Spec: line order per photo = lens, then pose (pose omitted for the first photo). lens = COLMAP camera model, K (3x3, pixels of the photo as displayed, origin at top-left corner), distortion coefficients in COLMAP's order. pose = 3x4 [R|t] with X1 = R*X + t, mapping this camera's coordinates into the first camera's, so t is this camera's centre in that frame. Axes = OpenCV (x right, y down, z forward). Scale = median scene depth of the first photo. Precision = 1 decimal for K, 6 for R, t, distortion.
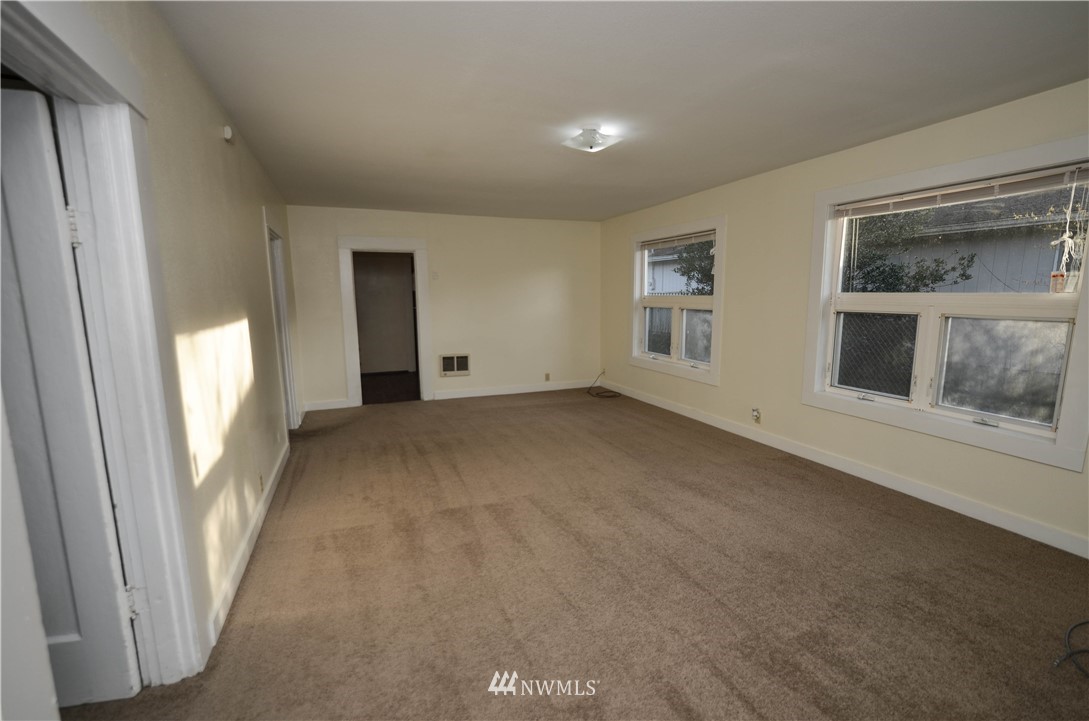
lens RADIAL K [[479.8, 0, 539.6], [0, 479.8, 367.5], [0, 0, 1]] dist [-0.017485, 0.000863]
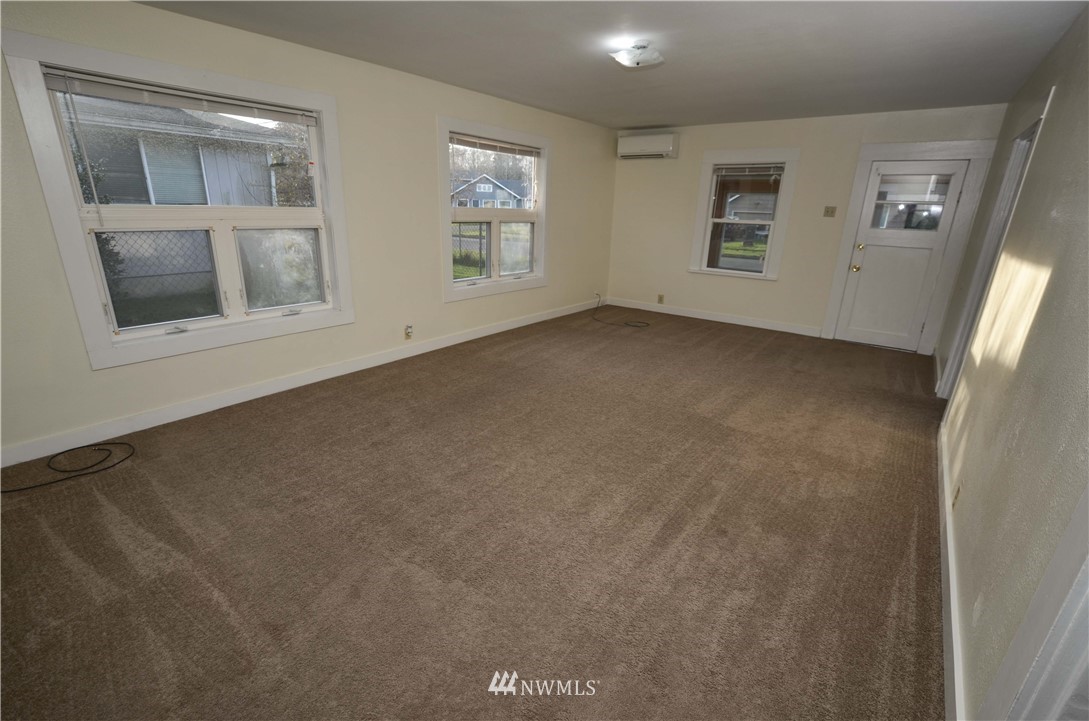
lens RADIAL K [[479.8, 0, 539.6], [0, 479.8, 367.5], [0, 0, 1]] dist [-0.017485, 0.000863]
pose [[-0.510946, -0.273168, 0.815054, -0.456665], [0.111887, 0.918964, 0.378135, -0.153736], [-0.852300, 0.284400, -0.438978, 1.014577]]
